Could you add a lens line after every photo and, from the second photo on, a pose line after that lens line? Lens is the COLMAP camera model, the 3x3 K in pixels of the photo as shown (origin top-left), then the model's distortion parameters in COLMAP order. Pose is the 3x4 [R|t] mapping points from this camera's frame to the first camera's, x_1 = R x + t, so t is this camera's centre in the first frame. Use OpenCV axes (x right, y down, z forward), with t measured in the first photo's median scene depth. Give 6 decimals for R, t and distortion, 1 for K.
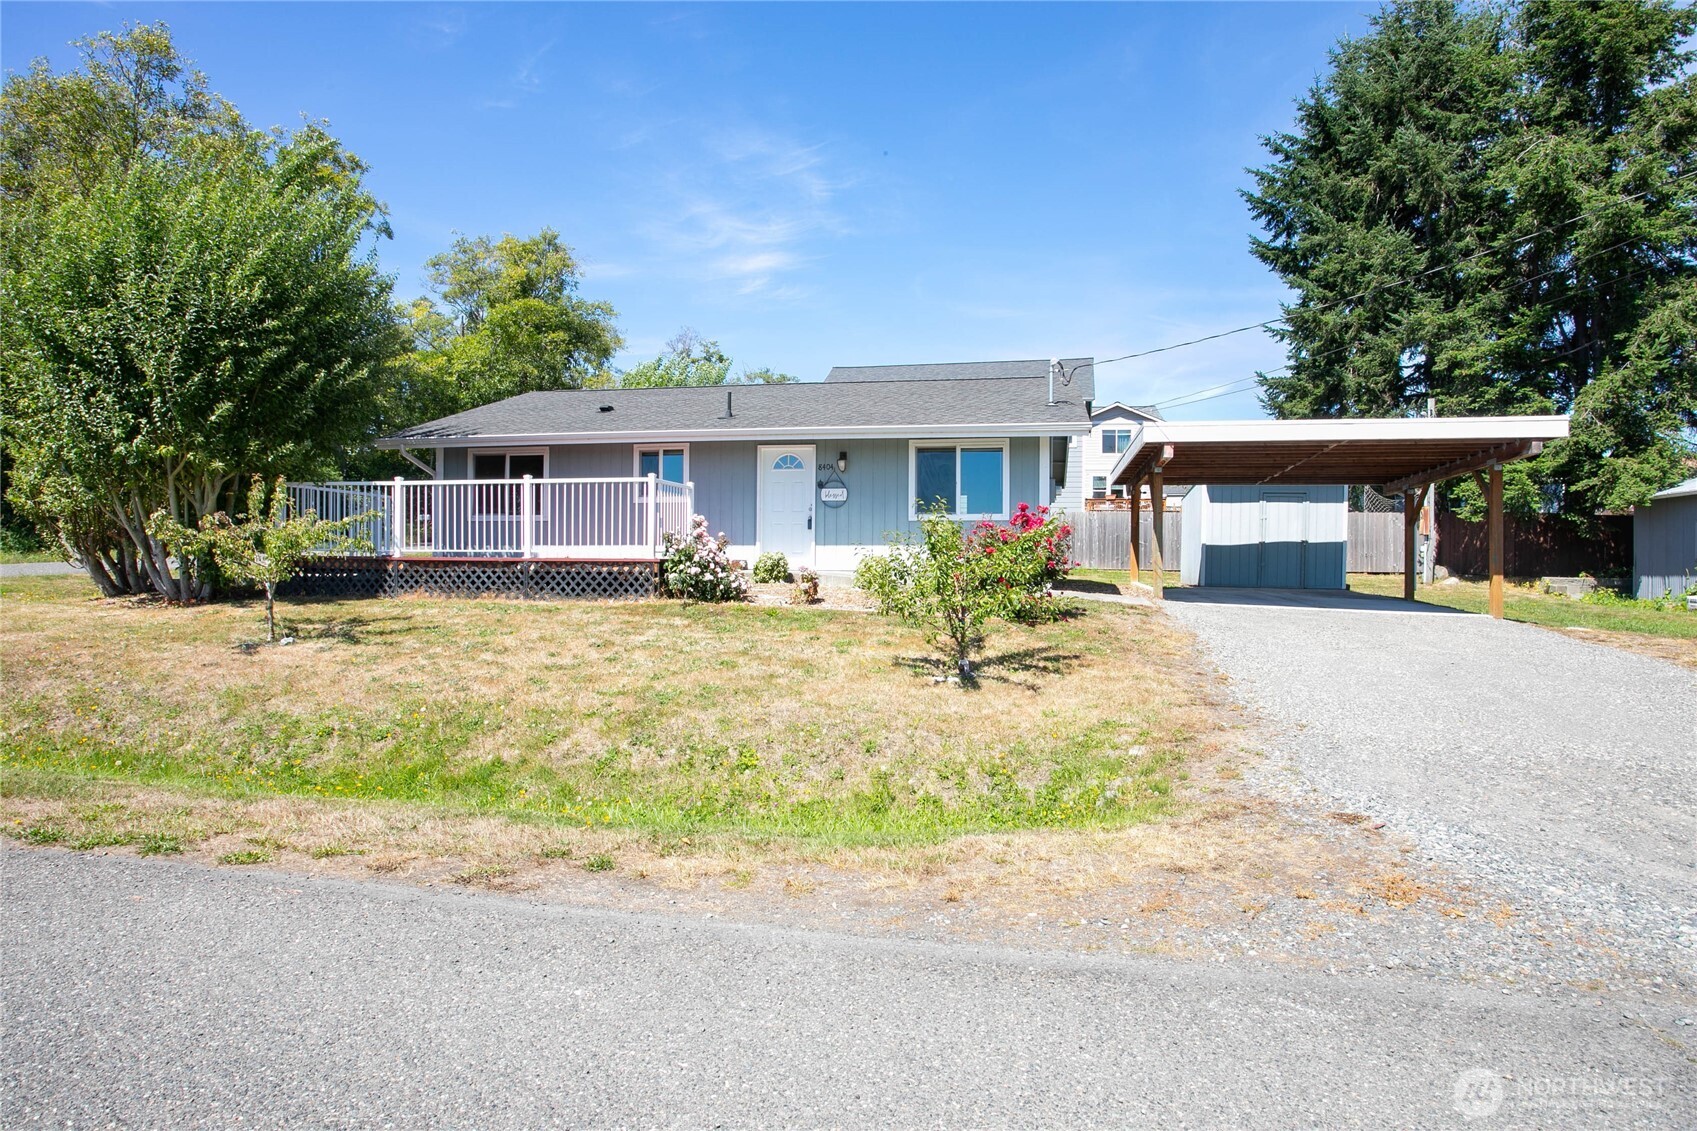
lens RADIAL K [[946.3, 0, 845.0], [0, 946.3, 559.1], [0, 0, 1]] dist [-0.053372, 0.035080]
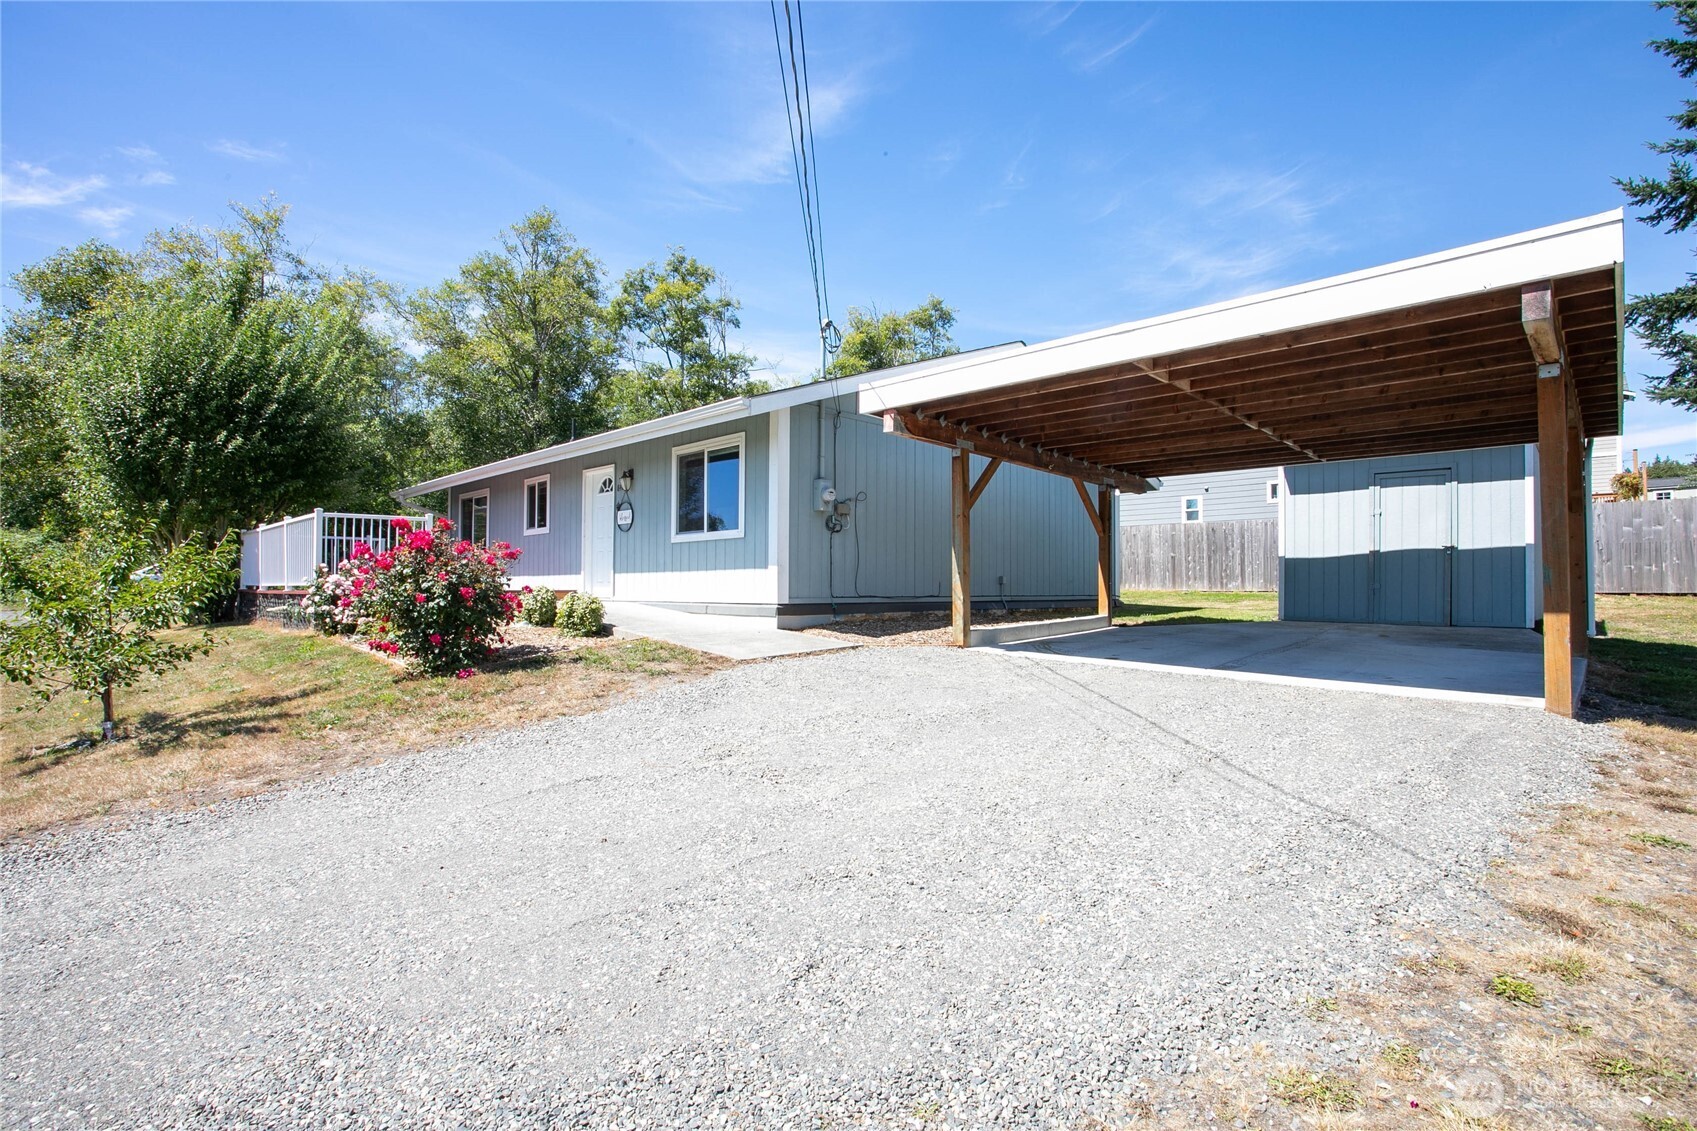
lens RADIAL K [[812.0, 0, 869.2], [0, 812.0, 566.4], [0, 0, 1]] dist [-0.089374, 0.051597]
pose [[0.838474, -0.021989, -0.544498, 0.595660], [0.014313, 0.999730, -0.018332, -0.004108], [0.544754, 0.007578, 0.838562, 0.486516]]
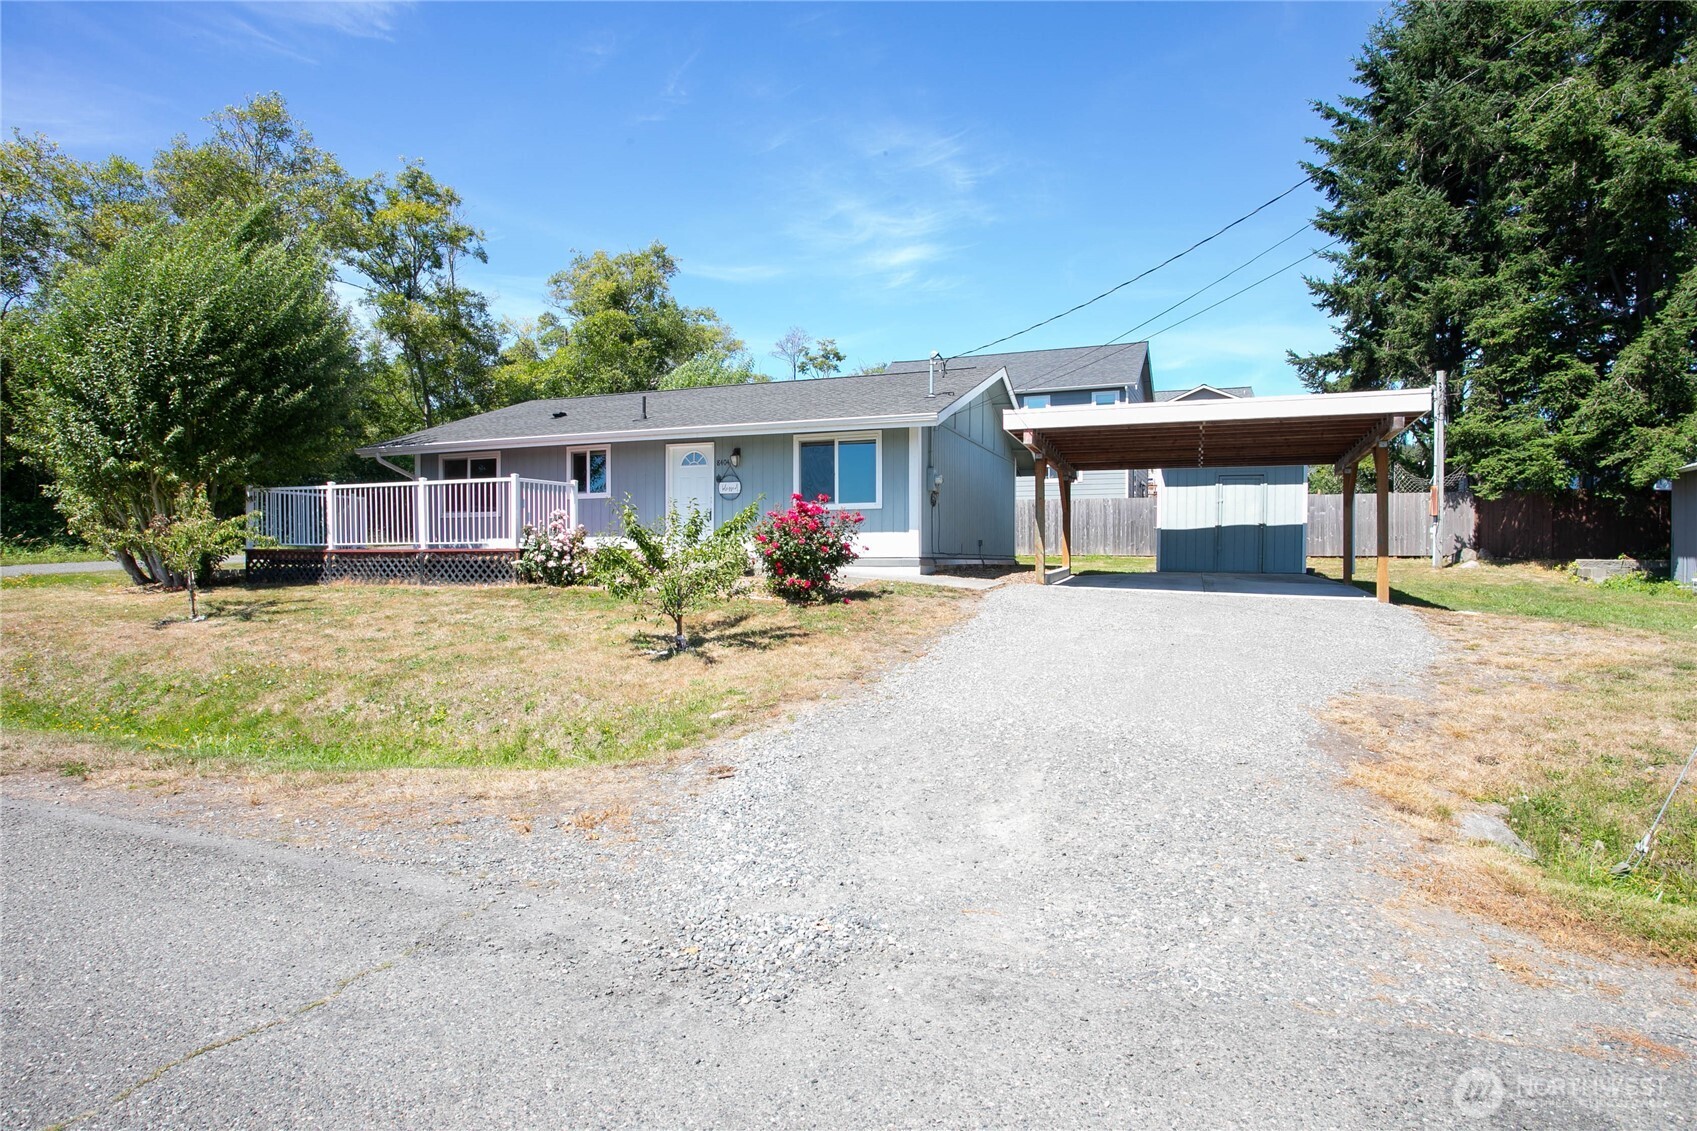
lens RADIAL K [[939.0, 0, 848.5], [0, 939.0, 565.5], [0, 0, 1]] dist [-0.055510, 0.029881]
pose [[0.985353, -0.007602, -0.170360, 0.303853], [0.010522, 0.999813, 0.016245, 0.004652], [0.170204, -0.017799, 0.985248, -0.034827]]
